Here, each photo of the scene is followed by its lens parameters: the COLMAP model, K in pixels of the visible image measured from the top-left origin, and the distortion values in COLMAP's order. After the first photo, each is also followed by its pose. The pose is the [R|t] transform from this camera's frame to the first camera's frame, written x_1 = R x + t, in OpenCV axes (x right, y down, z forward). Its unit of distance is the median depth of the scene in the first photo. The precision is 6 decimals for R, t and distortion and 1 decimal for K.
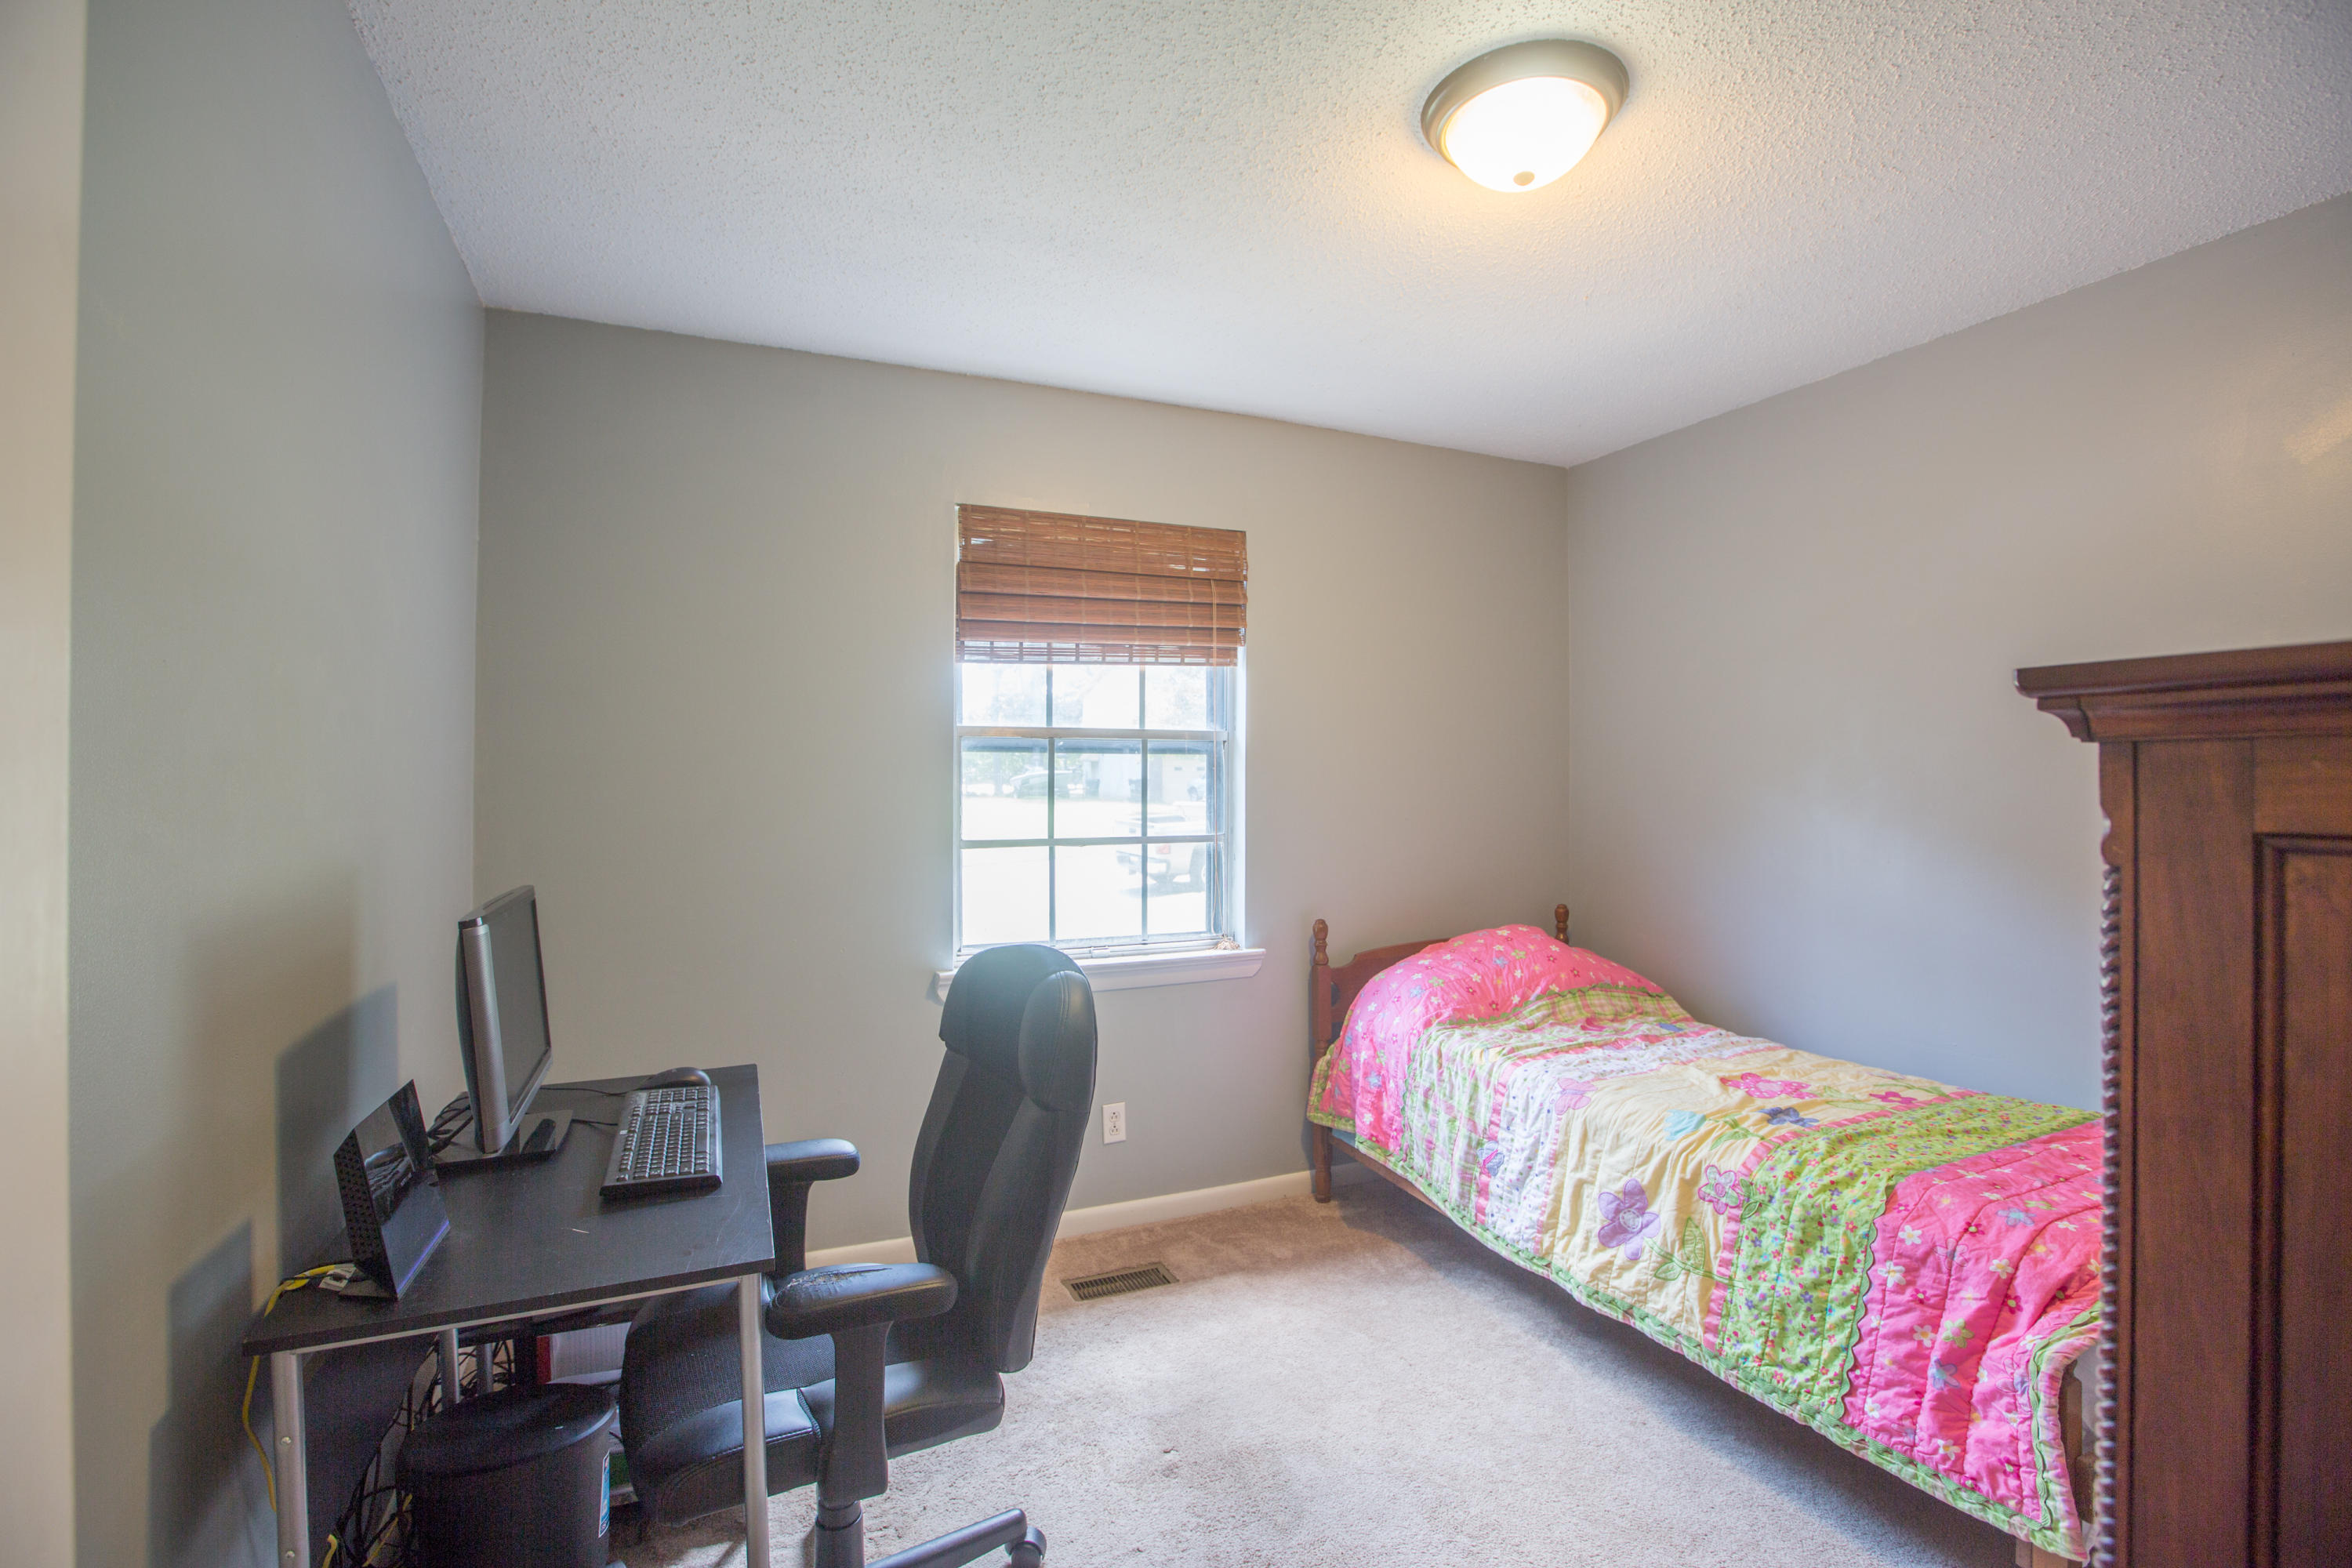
lens RADIAL K [[1064.7, 0, 1187.1], [0, 1064.7, 784.3], [0, 0, 1]] dist [-0.049817, 0.014600]
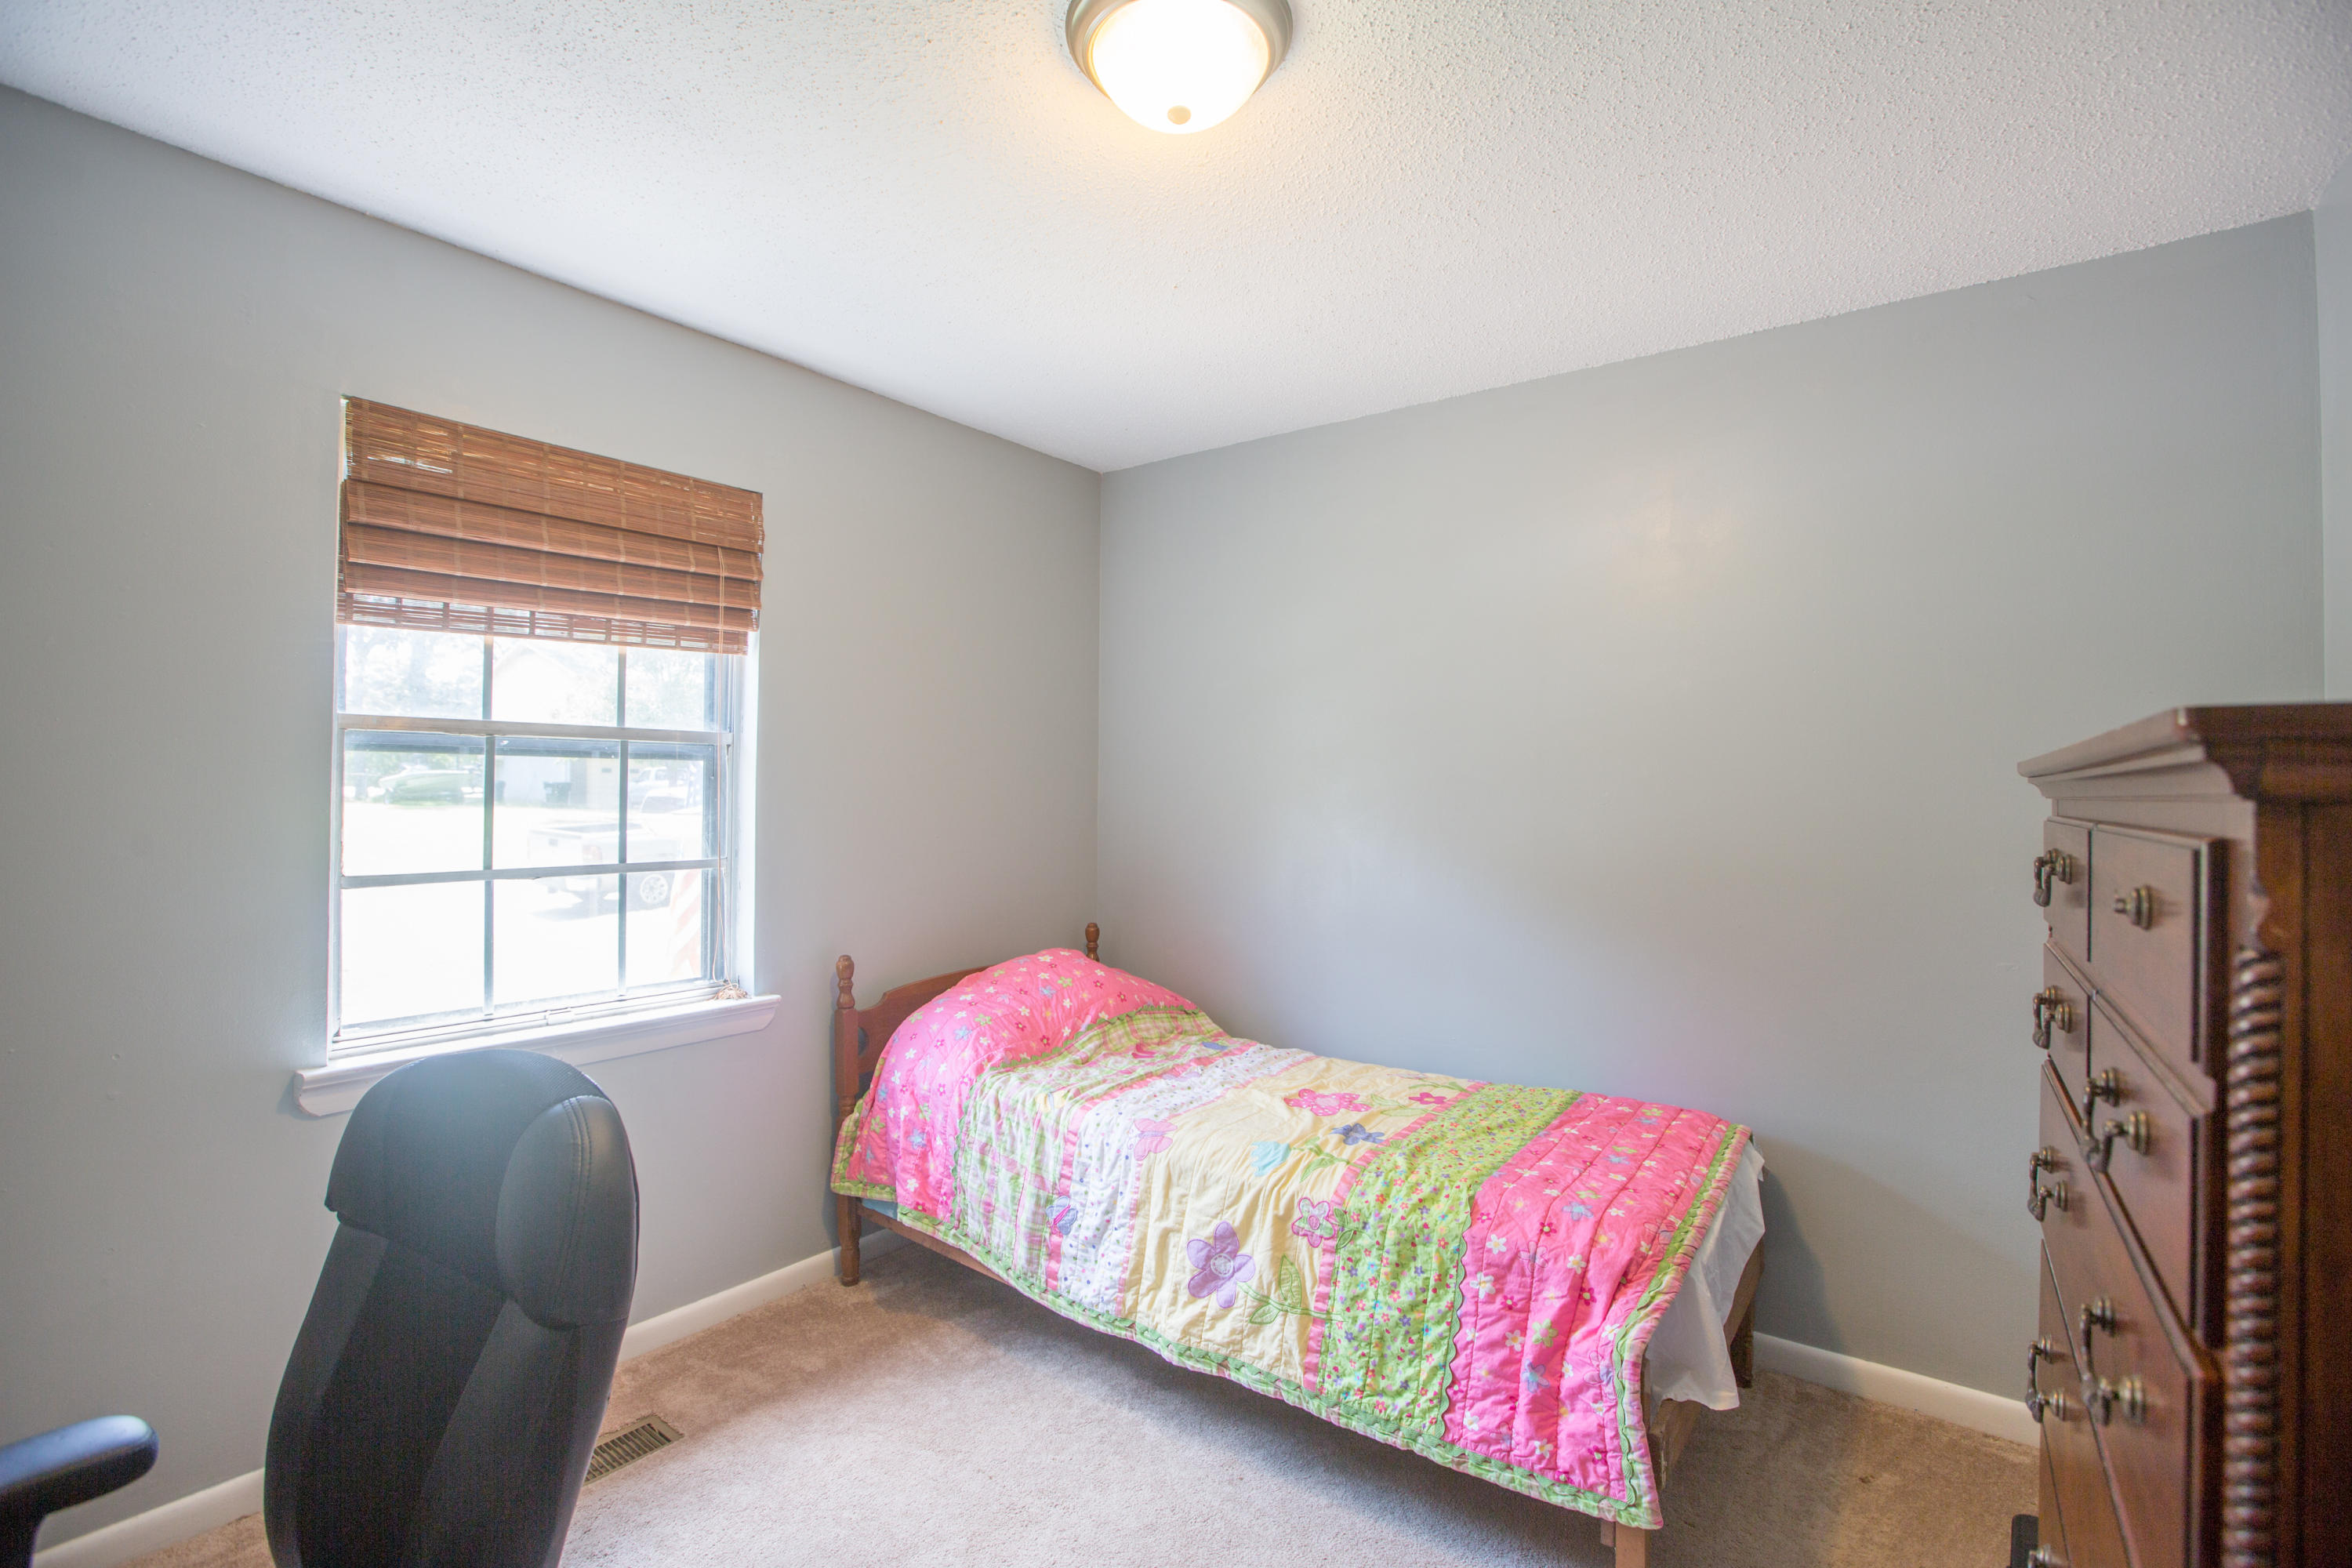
lens RADIAL K [[1064.7, 0, 1184.3], [0, 1064.7, 784.0], [0, 0, 1]] dist [-0.049817, 0.014600]
pose [[0.880030, 0.012971, 0.474741, -0.050783], [-0.009011, 0.999903, -0.010614, -0.006387], [-0.474833, 0.005063, 0.880061, 0.140291]]
